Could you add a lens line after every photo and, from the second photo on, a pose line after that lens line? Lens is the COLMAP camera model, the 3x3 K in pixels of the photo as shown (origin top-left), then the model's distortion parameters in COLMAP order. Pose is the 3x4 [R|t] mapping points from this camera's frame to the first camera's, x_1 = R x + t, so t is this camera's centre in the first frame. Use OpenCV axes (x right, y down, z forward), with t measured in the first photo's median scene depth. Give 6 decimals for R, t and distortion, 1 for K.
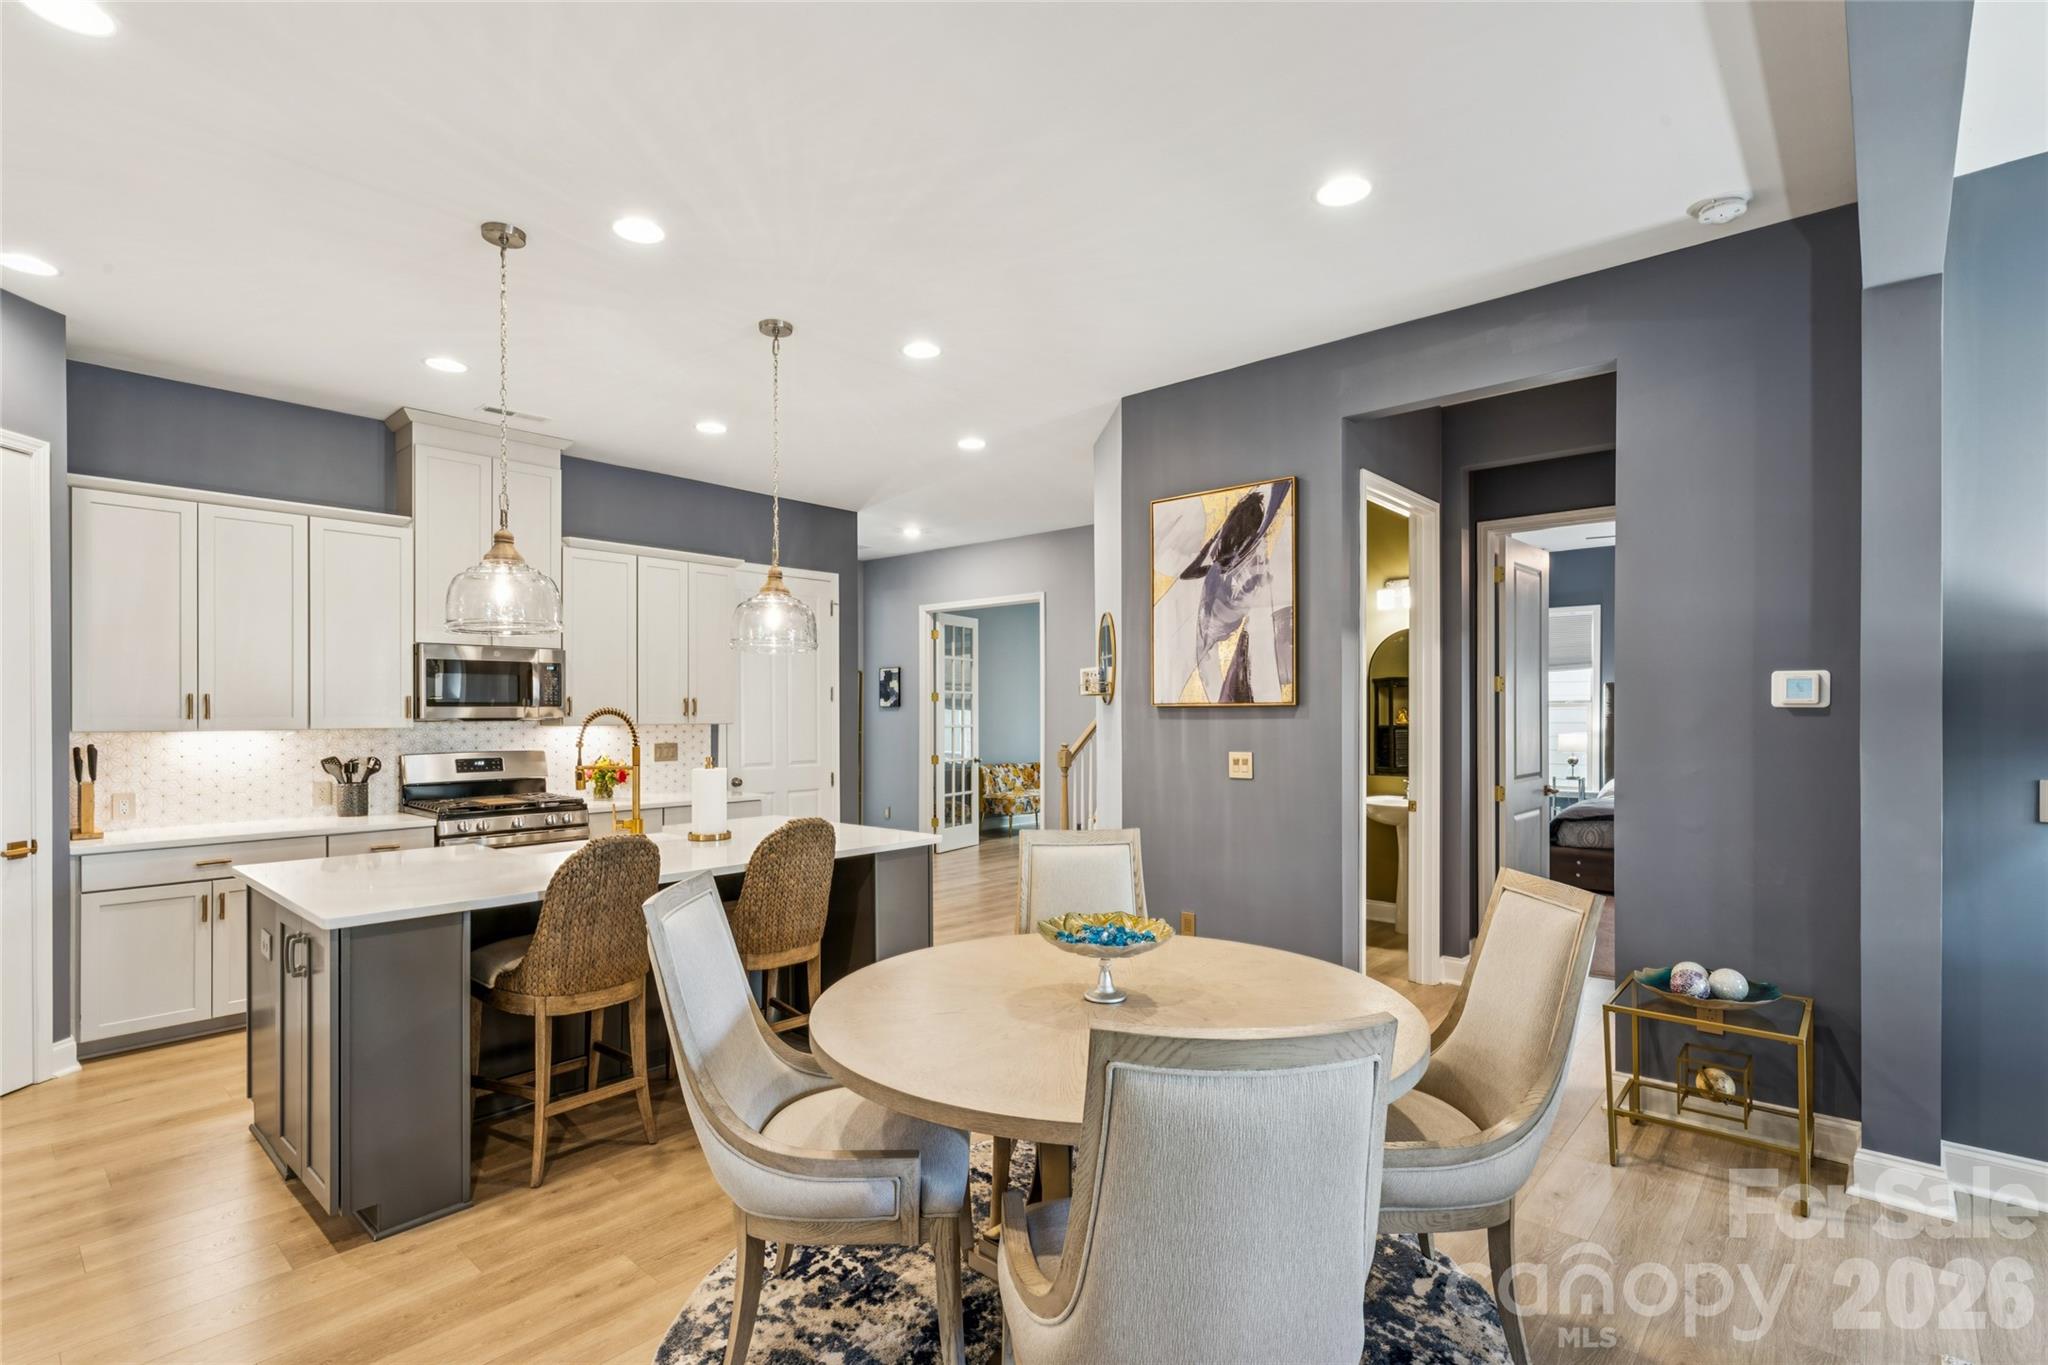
lens RADIAL K [[962.4, 0, 1032.6], [0, 962.4, 711.8], [0, 0, 1]] dist [-0.001331, -0.000064]
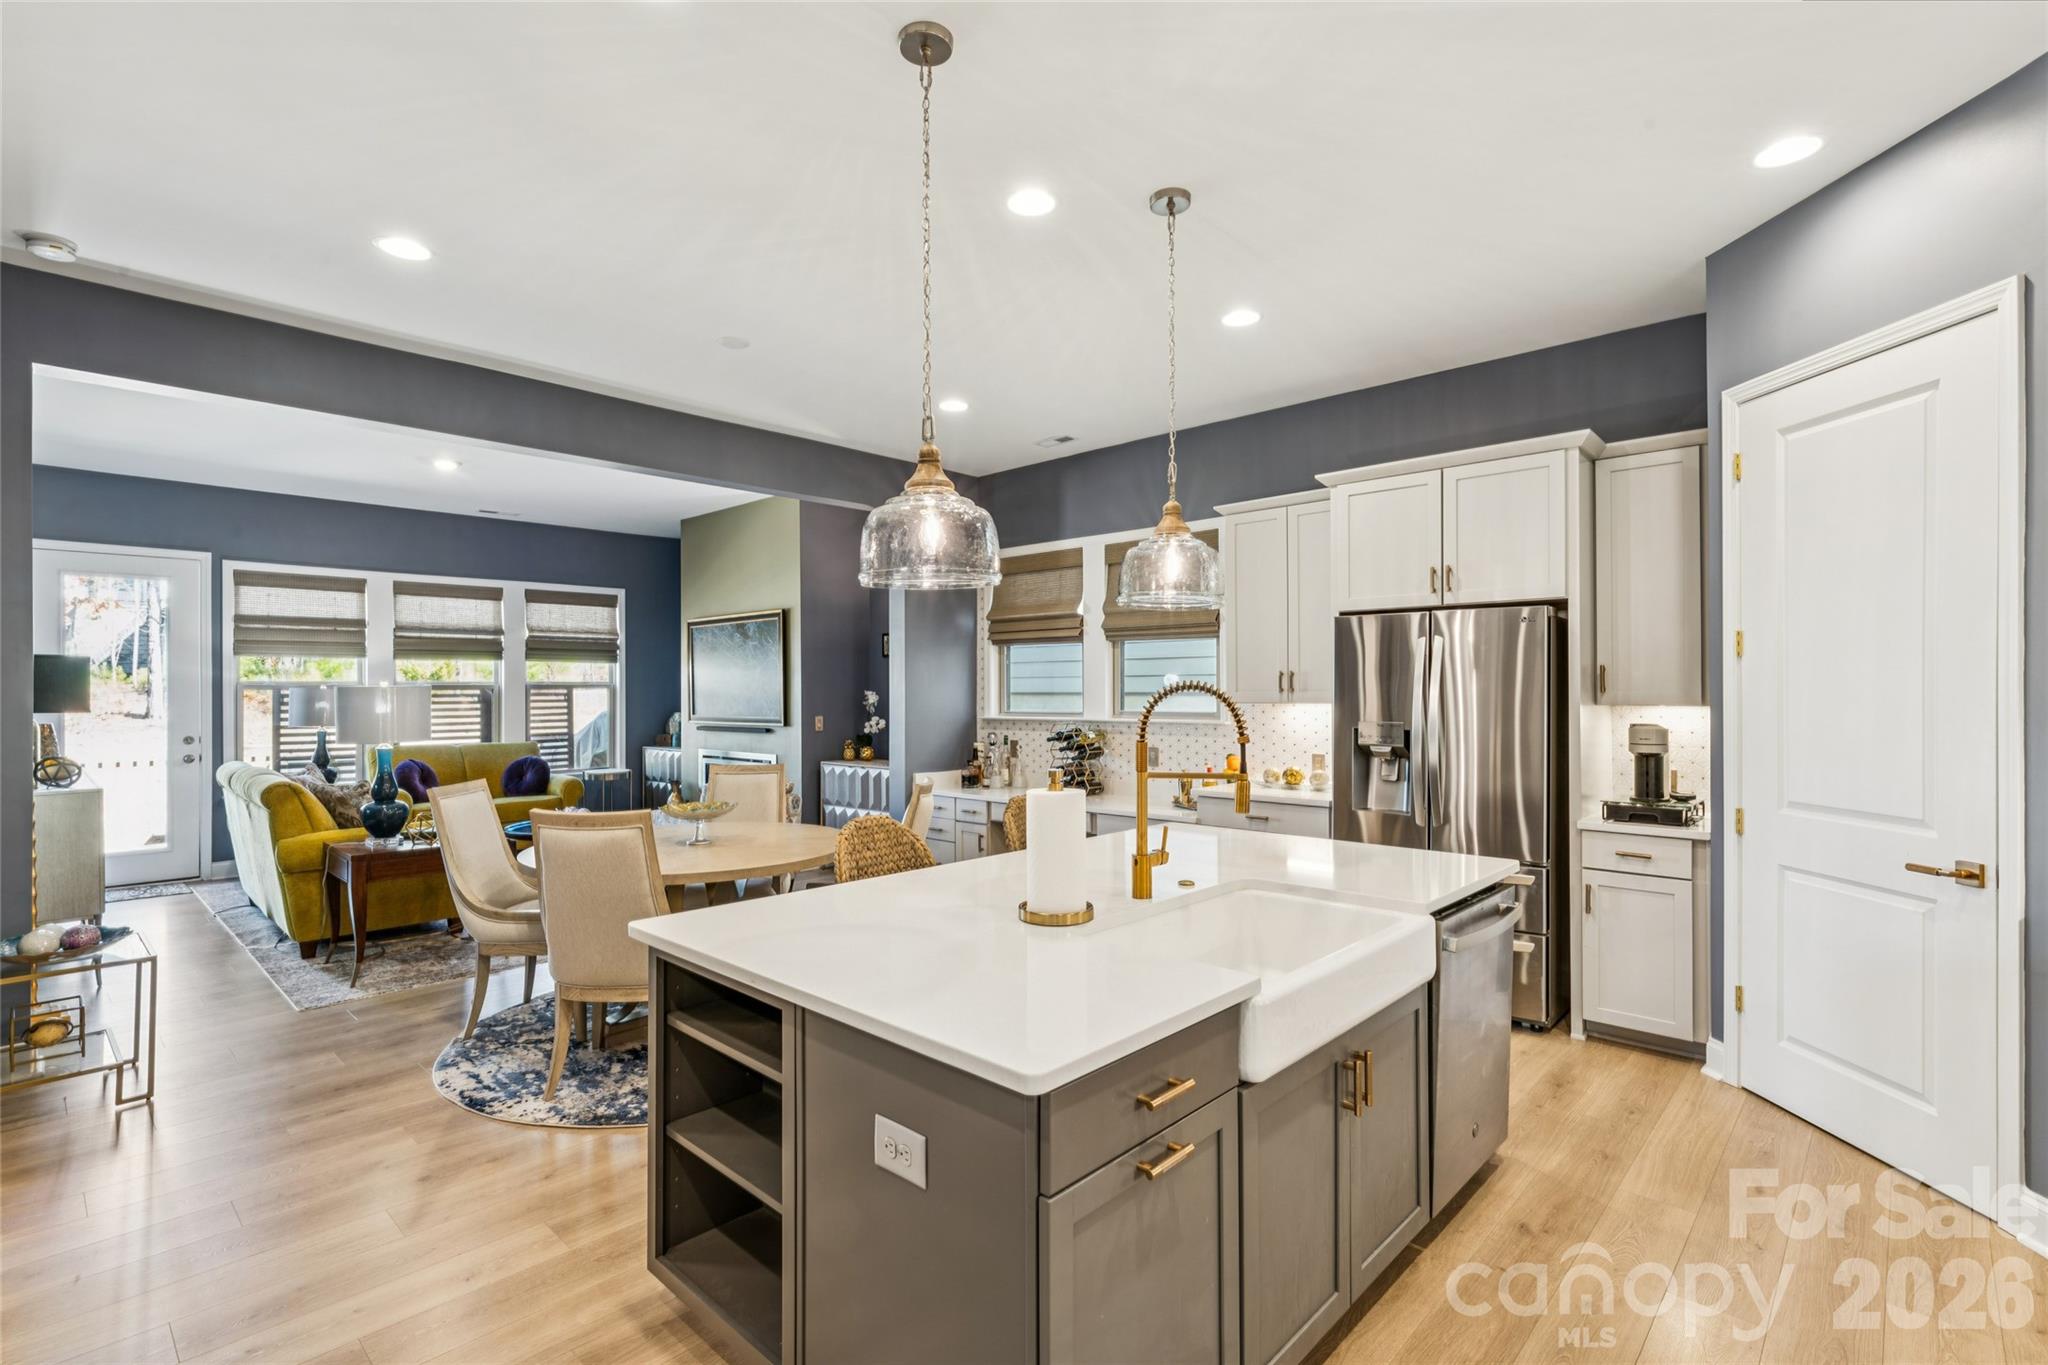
lens RADIAL K [[955.4, 0, 1022.2], [0, 955.4, 694.2], [0, 0, 1]] dist [0.002435, 0.000239]
pose [[-0.999469, 0.007254, 0.031779, -0.291884], [0.007439, 0.999956, 0.005693, 0.000464], [-0.031736, 0.005926, -0.999479, 1.351427]]
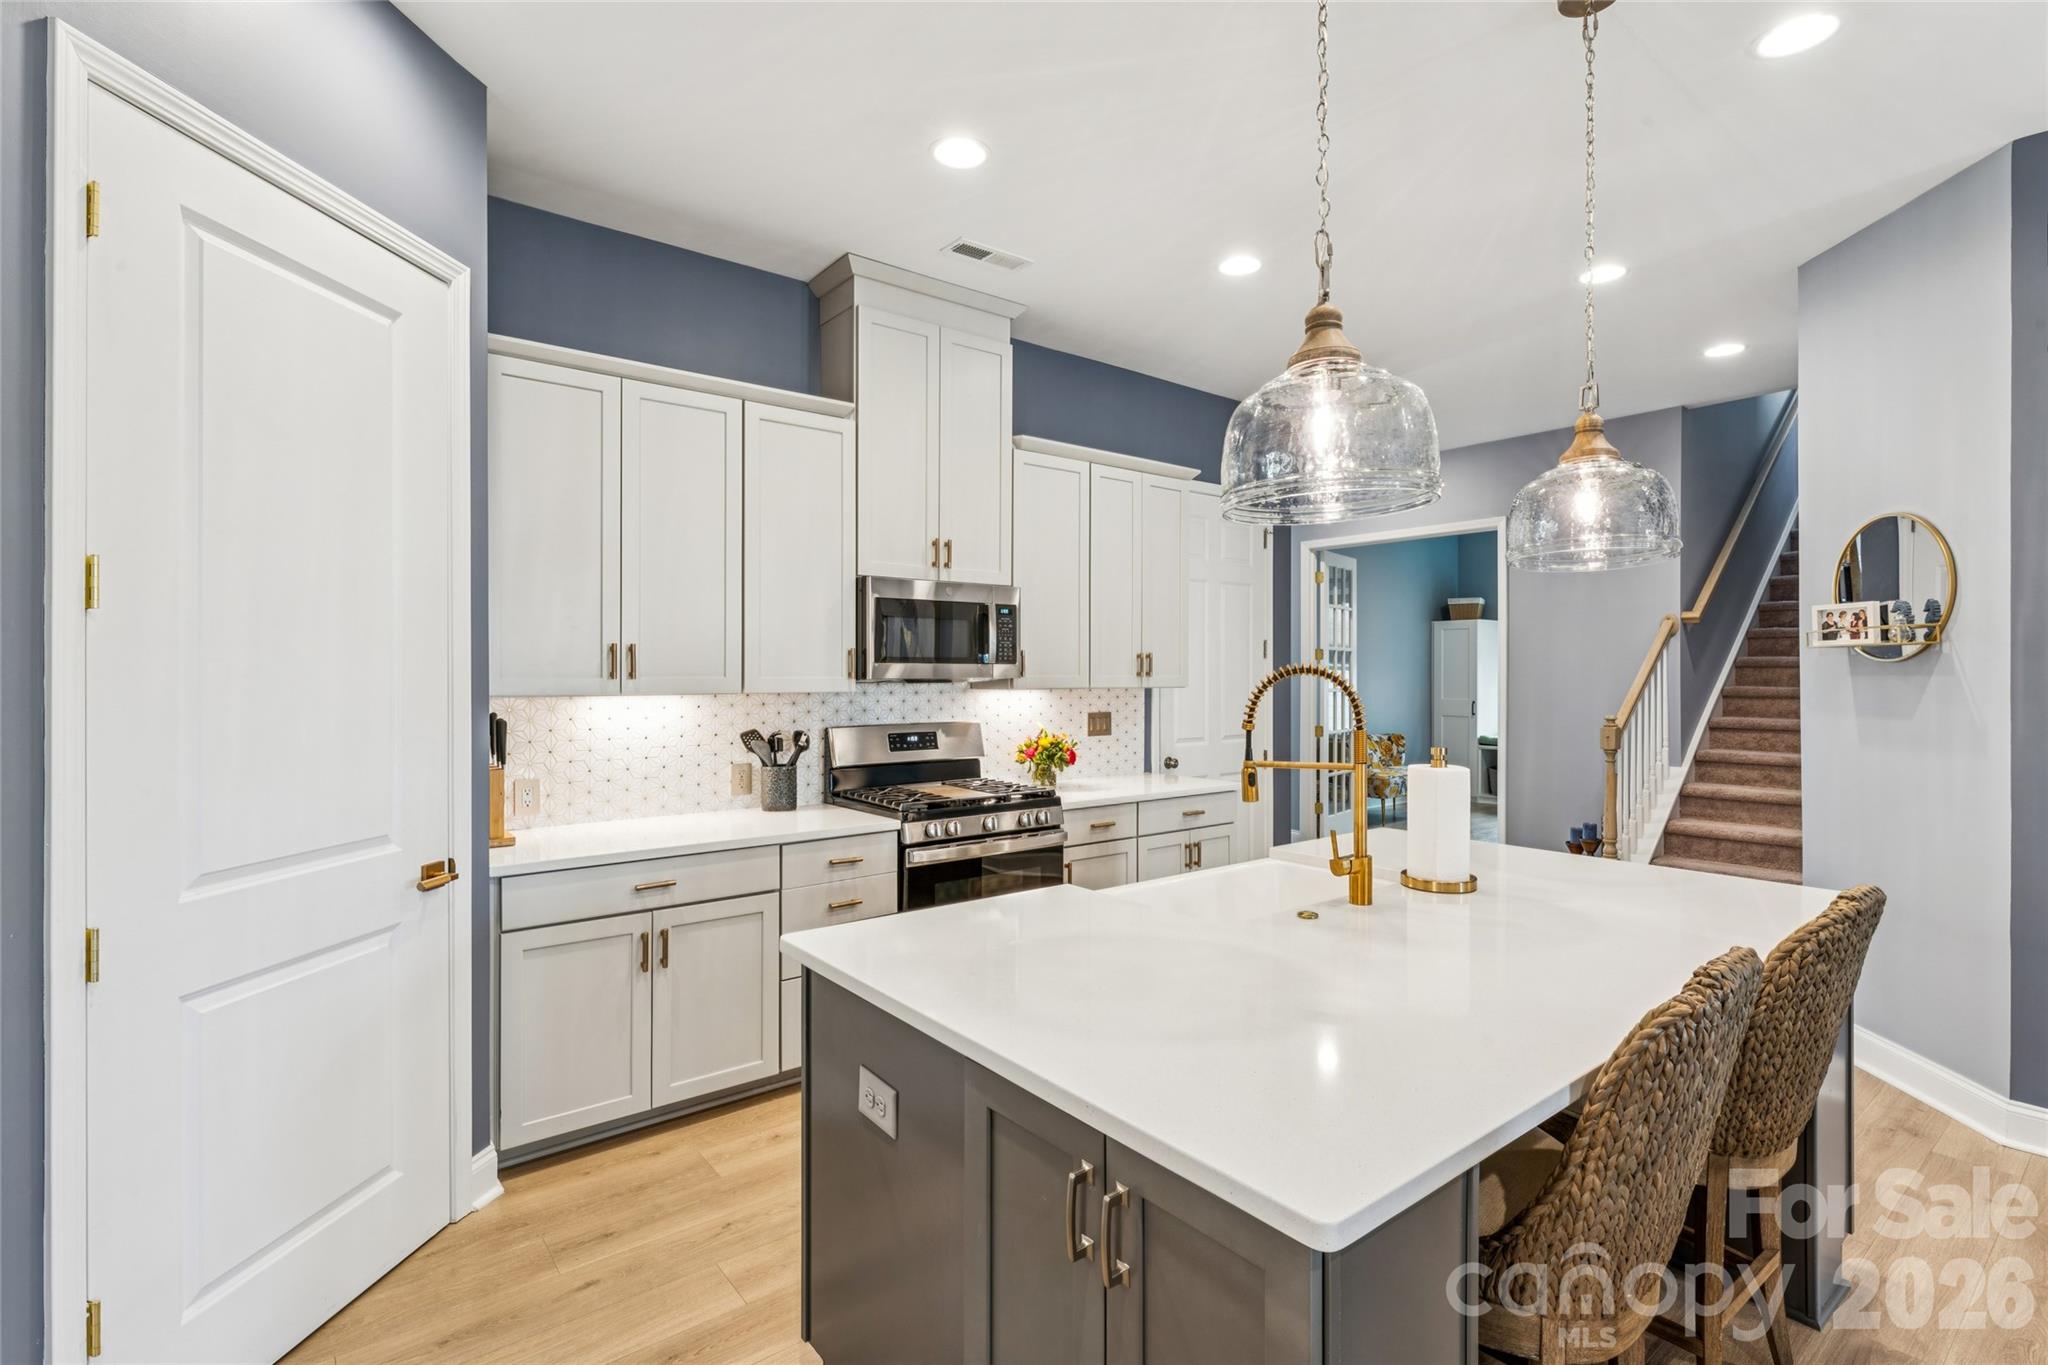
lens RADIAL K [[956.3, 0, 1021.0], [0, 956.3, 673.3], [0, 0, 1]] dist [-0.000896, -0.000054]
pose [[0.983733, 0.002846, -0.179614, -0.419976], [-0.002740, 0.999996, 0.000839, 0.001680], [0.179615, -0.000333, 0.983737, 0.329559]]
